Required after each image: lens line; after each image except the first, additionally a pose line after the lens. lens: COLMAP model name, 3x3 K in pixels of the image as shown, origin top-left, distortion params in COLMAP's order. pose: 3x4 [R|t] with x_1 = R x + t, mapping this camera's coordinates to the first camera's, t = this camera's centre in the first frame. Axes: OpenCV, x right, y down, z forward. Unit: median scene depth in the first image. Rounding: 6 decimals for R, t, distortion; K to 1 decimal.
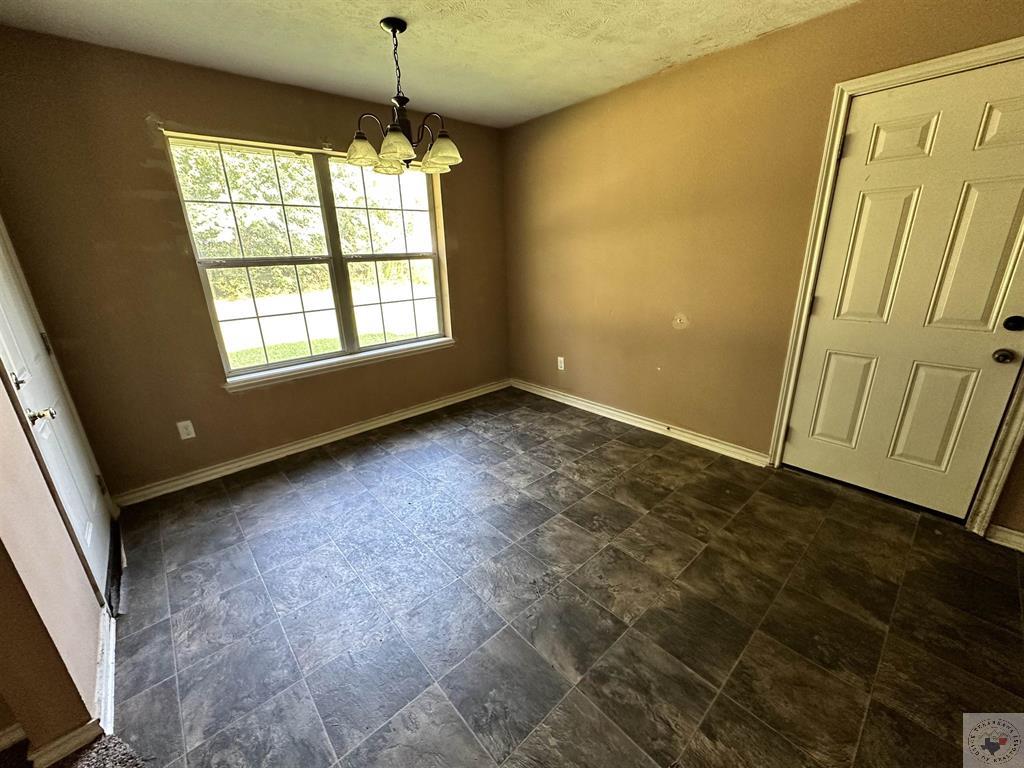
lens RADIAL K [[409.4, 0, 515.9], [0, 409.4, 384.2], [0, 0, 1]] dist [0.001085, -0.000143]
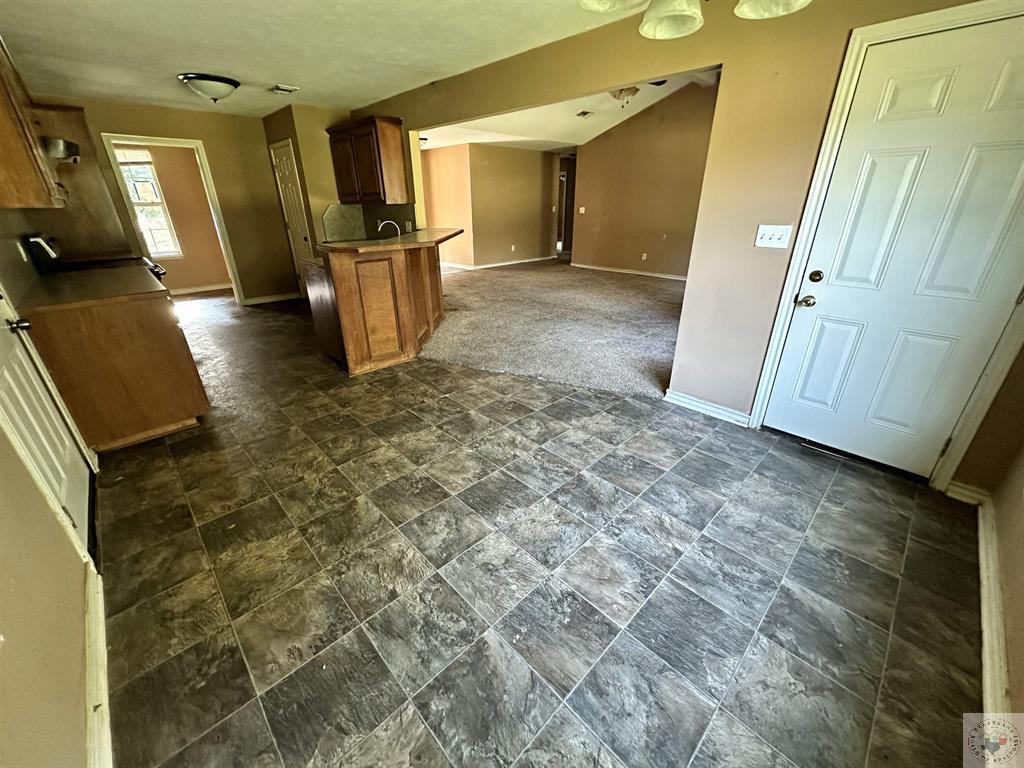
lens RADIAL K [[409.4, 0, 512.3], [0, 409.4, 383.3], [0, 0, 1]] dist [0.001085, -0.000143]
pose [[-0.998954, 0.043466, -0.014174, -0.024698], [0.022562, 0.738332, 0.674060, -0.473985], [0.039764, 0.673035, -0.738541, 1.448201]]
